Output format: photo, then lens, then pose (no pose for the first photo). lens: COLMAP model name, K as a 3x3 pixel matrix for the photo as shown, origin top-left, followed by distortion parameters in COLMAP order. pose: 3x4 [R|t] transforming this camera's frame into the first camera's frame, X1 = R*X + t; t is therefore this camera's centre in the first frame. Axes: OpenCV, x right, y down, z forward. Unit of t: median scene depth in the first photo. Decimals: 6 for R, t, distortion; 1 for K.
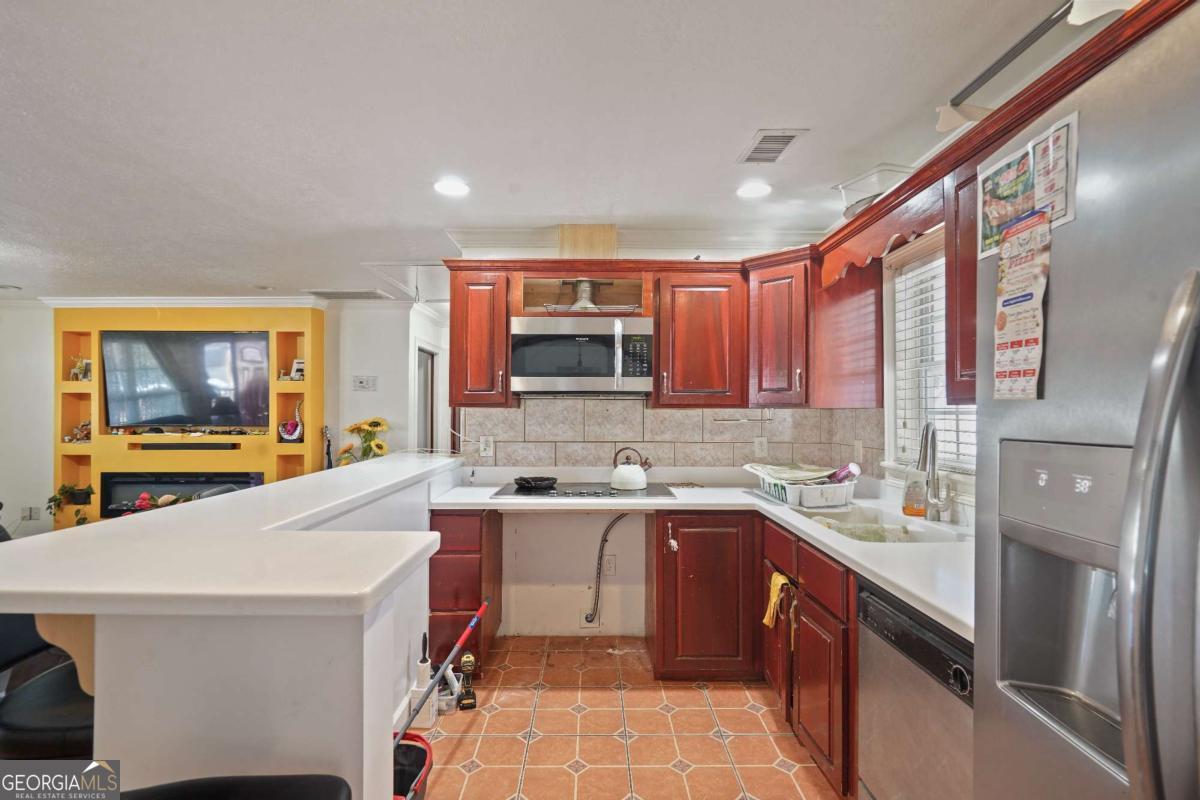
lens RADIAL K [[558.1, 0, 602.9], [0, 558.1, 405.8], [0, 0, 1]] dist [-0.001907, 0.000087]
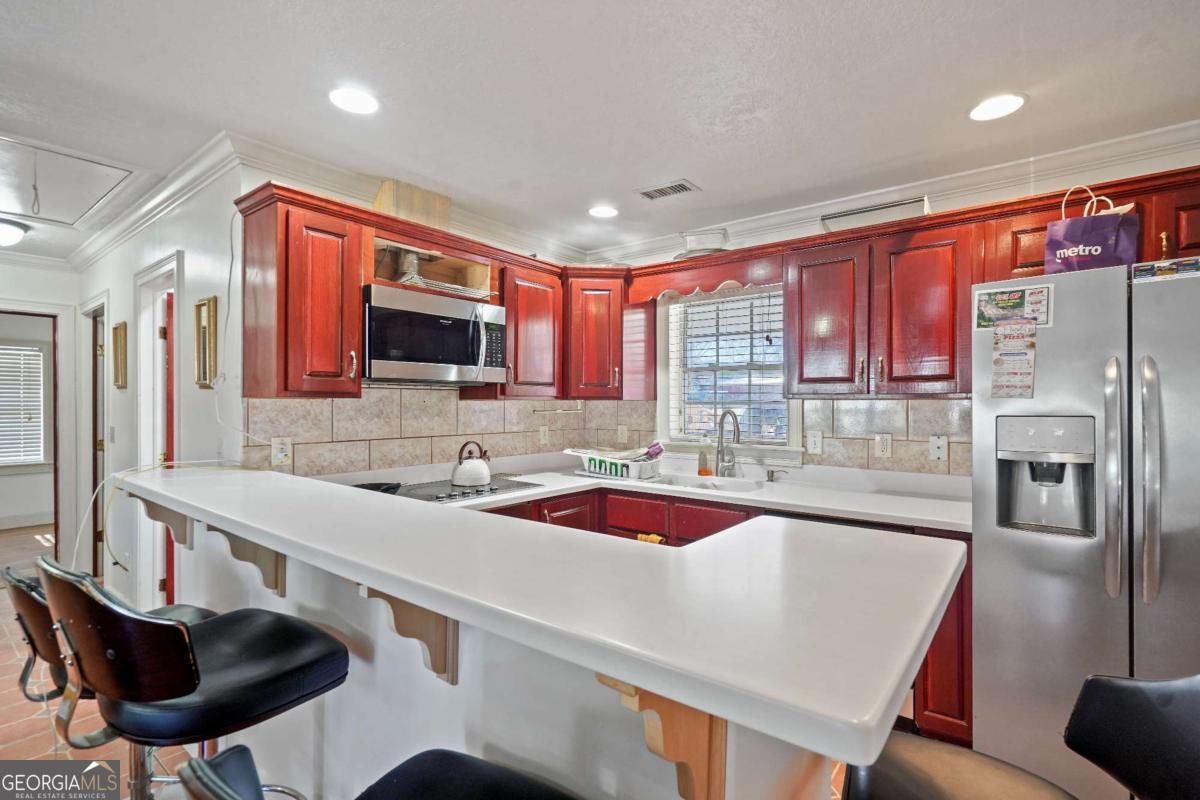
lens RADIAL K [[558.1, 0, 606.7], [0, 558.1, 402.7], [0, 0, 1]] dist [-0.001907, 0.000087]
pose [[0.618389, -0.001192, 0.785871, -0.554833], [-0.007419, 0.999945, 0.007354, 0.001063], [-0.785837, -0.010378, 0.618347, 0.239054]]
